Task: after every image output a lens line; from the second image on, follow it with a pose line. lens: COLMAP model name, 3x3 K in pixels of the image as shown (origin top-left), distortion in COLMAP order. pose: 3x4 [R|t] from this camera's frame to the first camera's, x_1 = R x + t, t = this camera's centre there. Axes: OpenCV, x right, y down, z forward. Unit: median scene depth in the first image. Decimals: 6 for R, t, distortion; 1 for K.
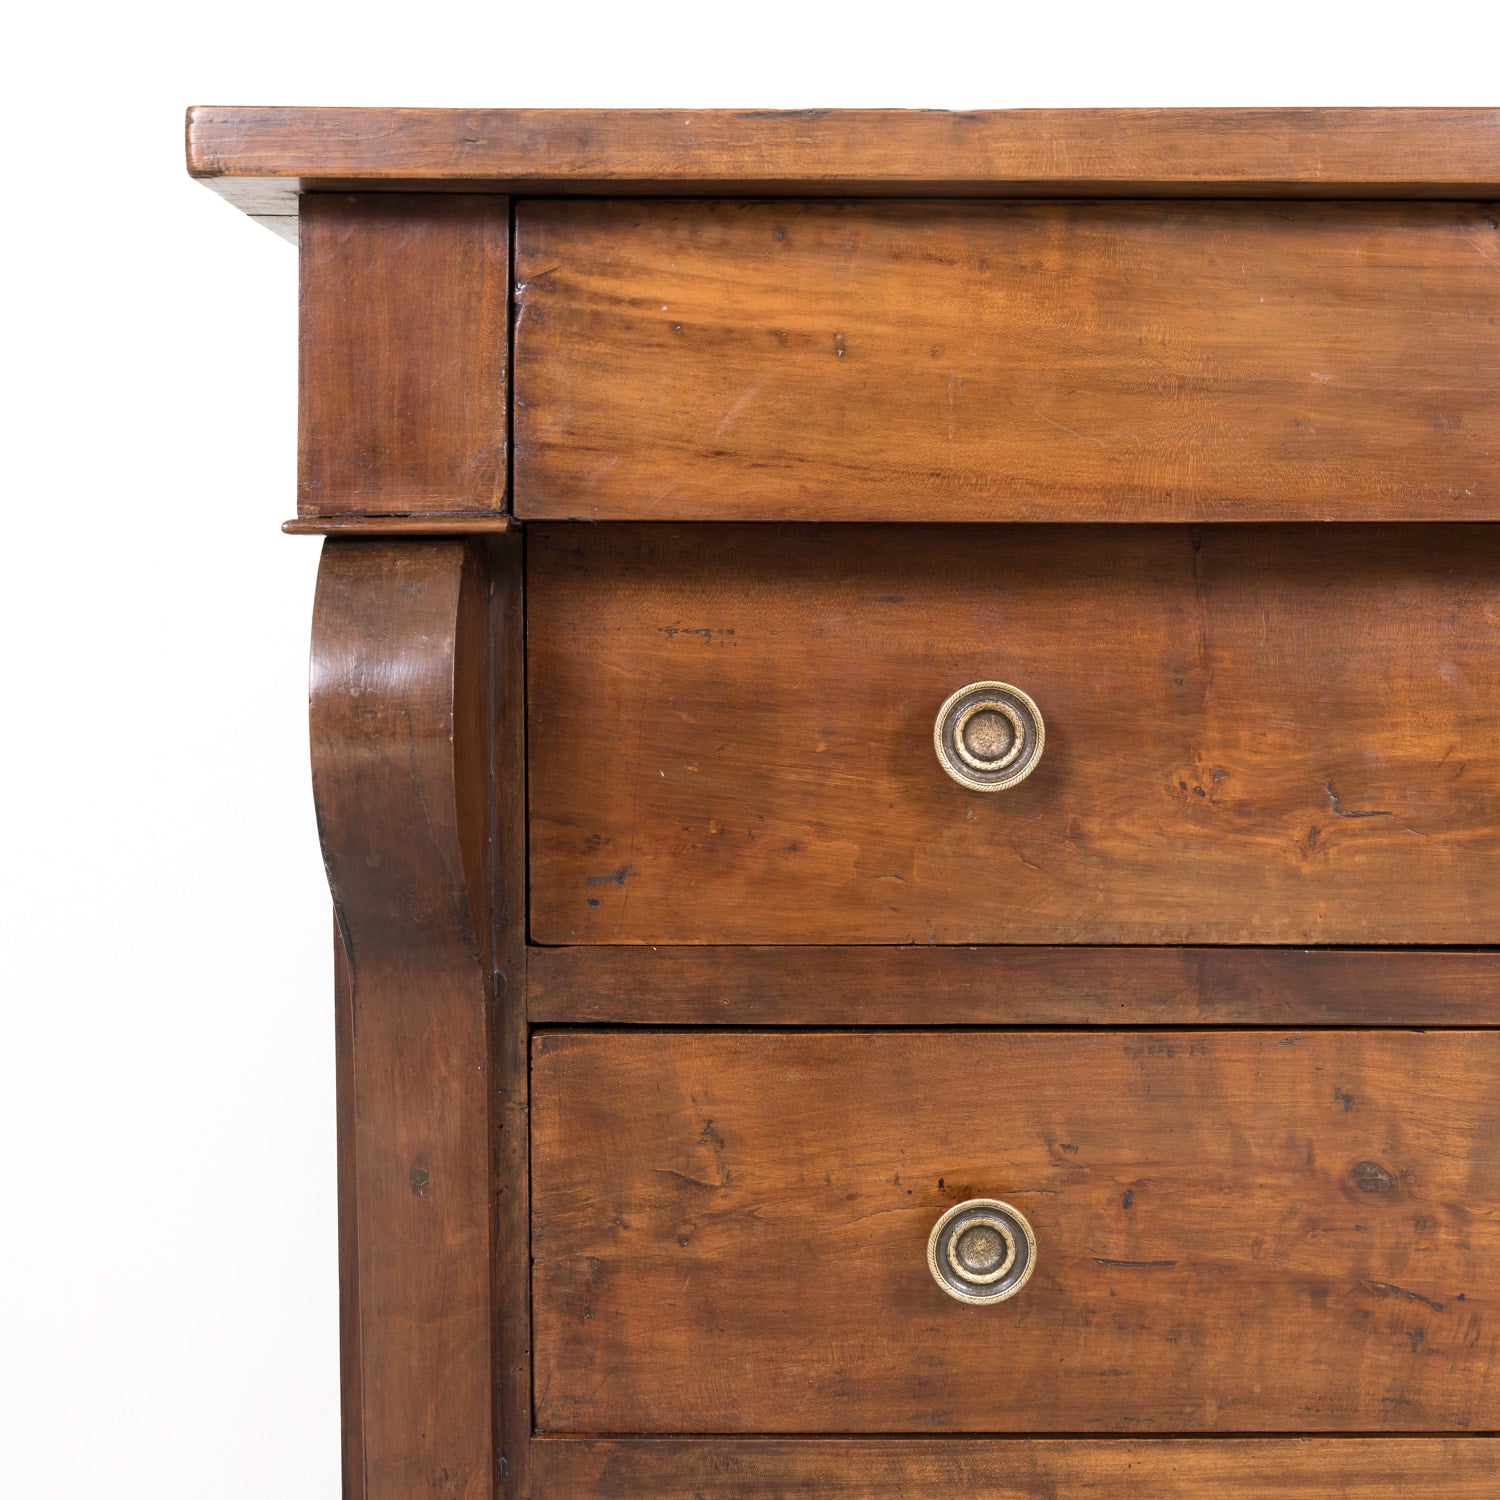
lens RADIAL K [[3703.3, 0, 797.7], [0, 3703.3, 747.7], [0, 0, 1]] dist [-0.204822, 2.971883]
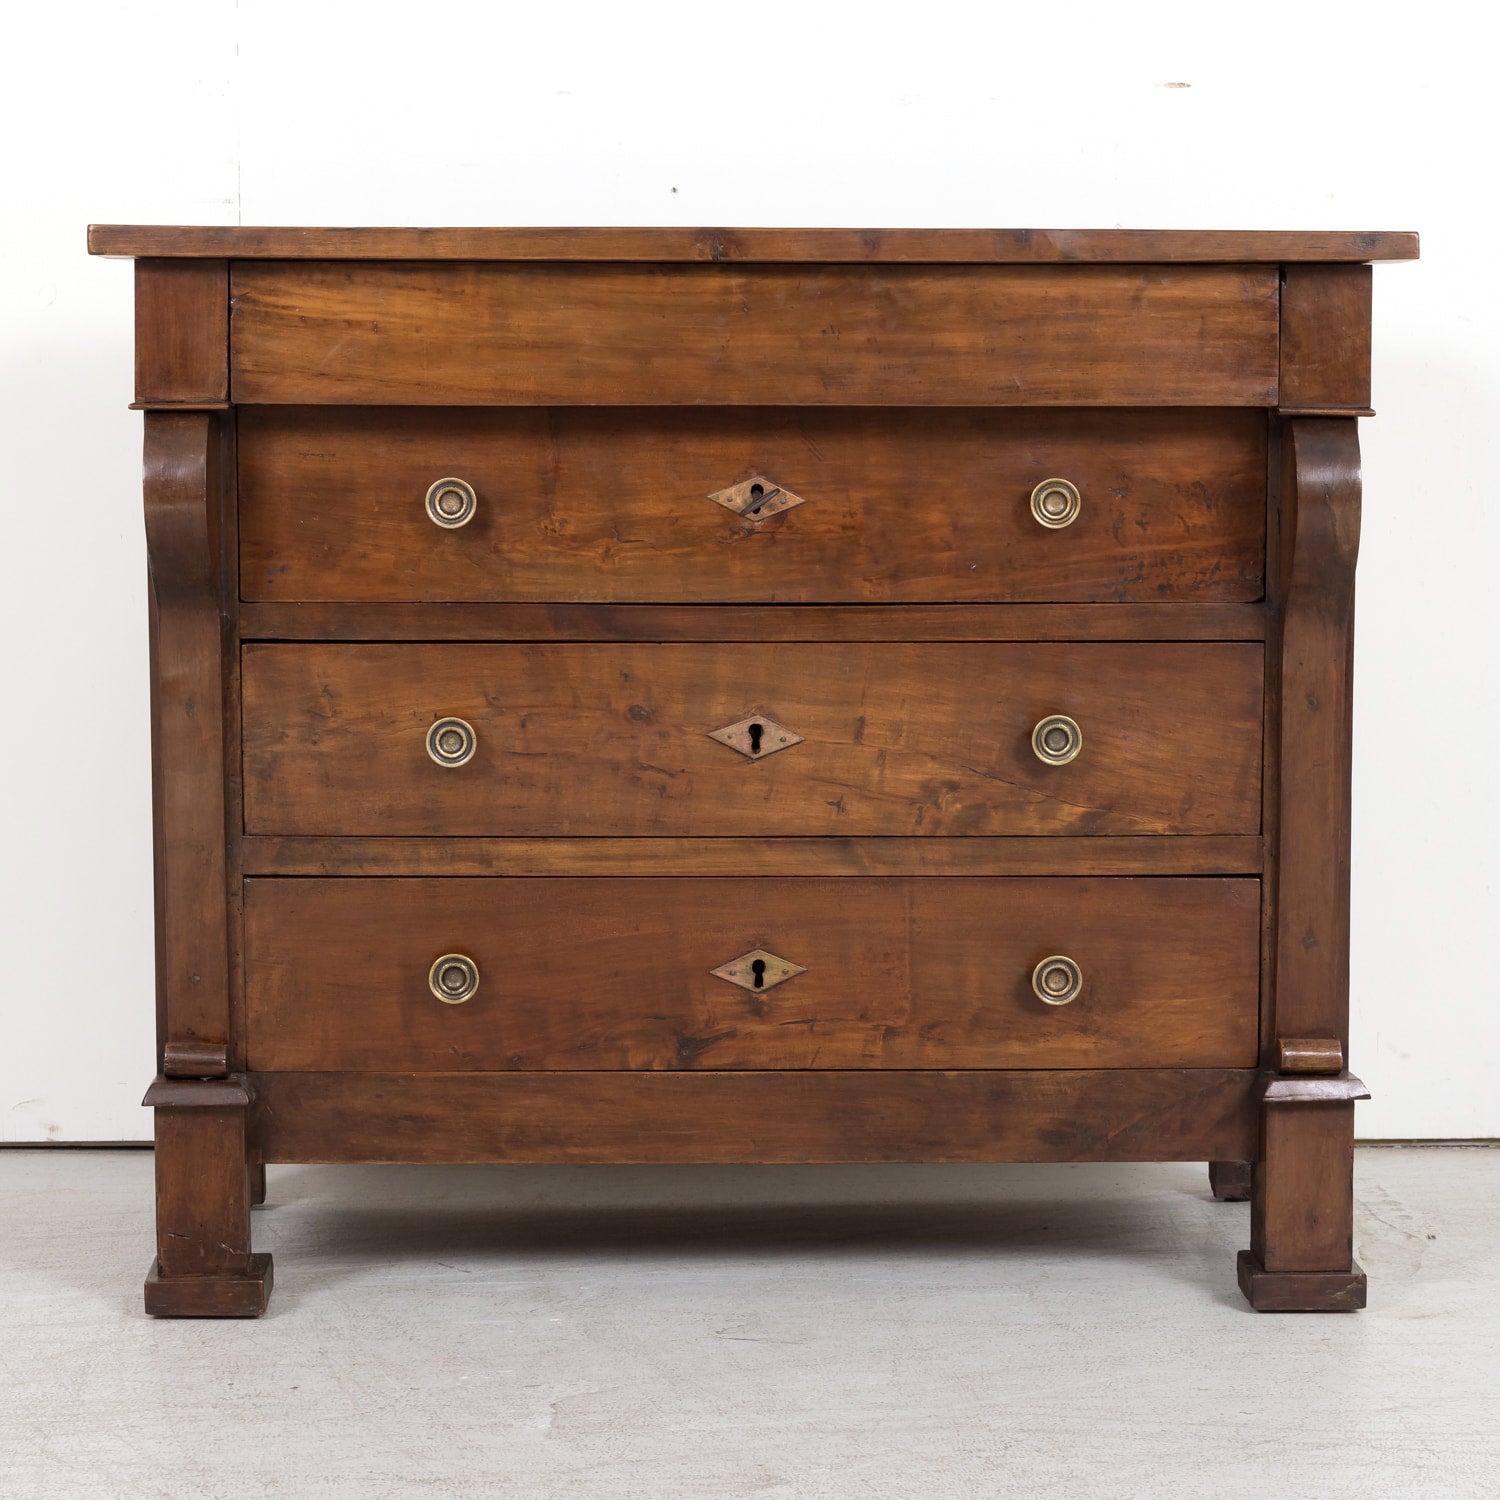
lens RADIAL K [[4527.1, 0, 744.0], [0, 4527.1, 888.4], [0, 0, 1]] dist [0.097078, -0.398654]
pose [[0.999405, -0.002367, 0.034424, 0.128349], [0.000402, 0.998375, 0.056983, 0.069625], [-0.034503, -0.056935, 0.997782, -1.641310]]
